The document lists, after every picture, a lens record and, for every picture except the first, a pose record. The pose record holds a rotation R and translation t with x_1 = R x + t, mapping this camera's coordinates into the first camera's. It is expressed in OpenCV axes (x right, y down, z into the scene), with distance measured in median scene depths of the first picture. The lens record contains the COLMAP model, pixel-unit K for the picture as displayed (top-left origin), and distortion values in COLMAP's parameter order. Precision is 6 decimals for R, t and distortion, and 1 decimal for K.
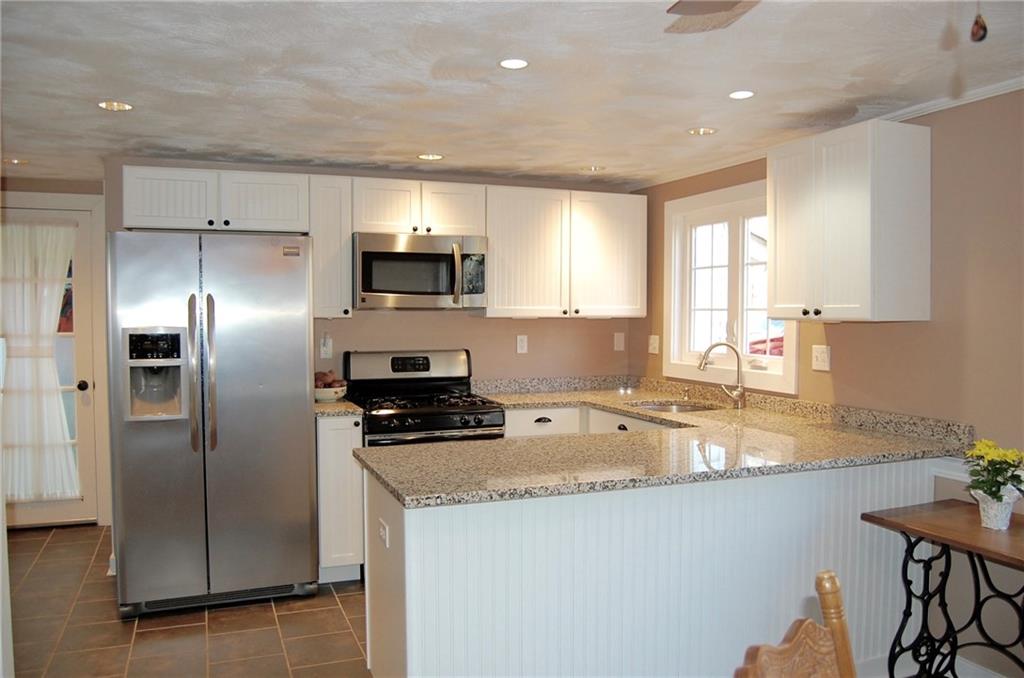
lens RADIAL K [[839.4, 0, 527.2], [0, 839.4, 339.0], [0, 0, 1]] dist [-0.081930, 0.044226]
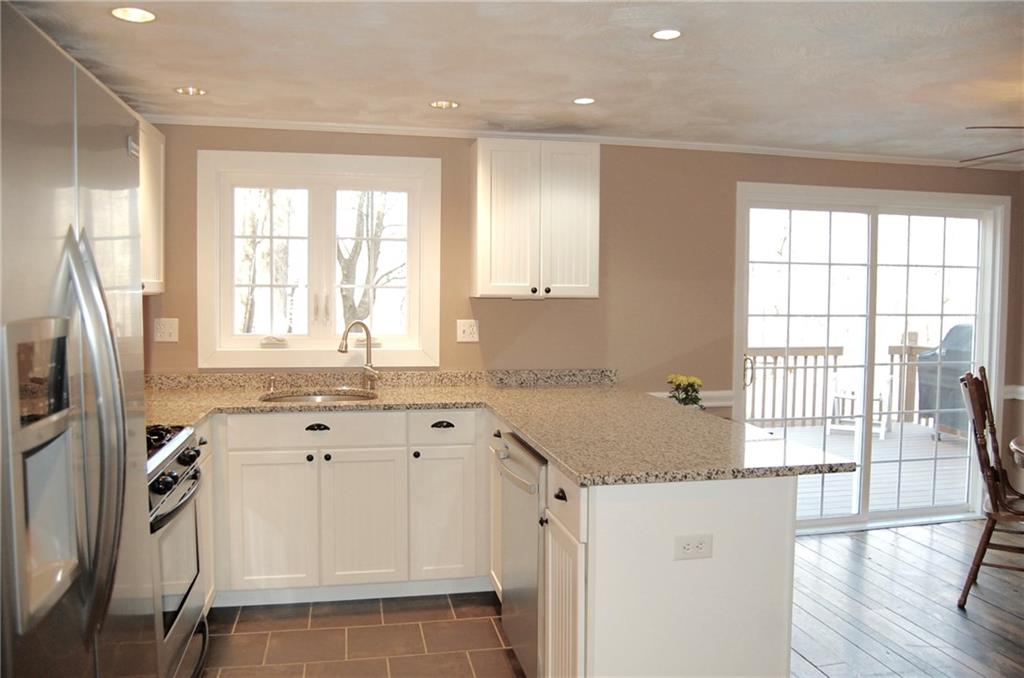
lens RADIAL K [[787.4, 0, 512.0], [0, 787.4, 339.0], [0, 0, 1]] dist [-0.076904, 0.000893]
pose [[0.170650, -0.058143, 0.983615, -0.631735], [0.024477, 0.998200, 0.054758, -0.021265], [-0.985028, 0.014731, 0.171766, 0.705016]]
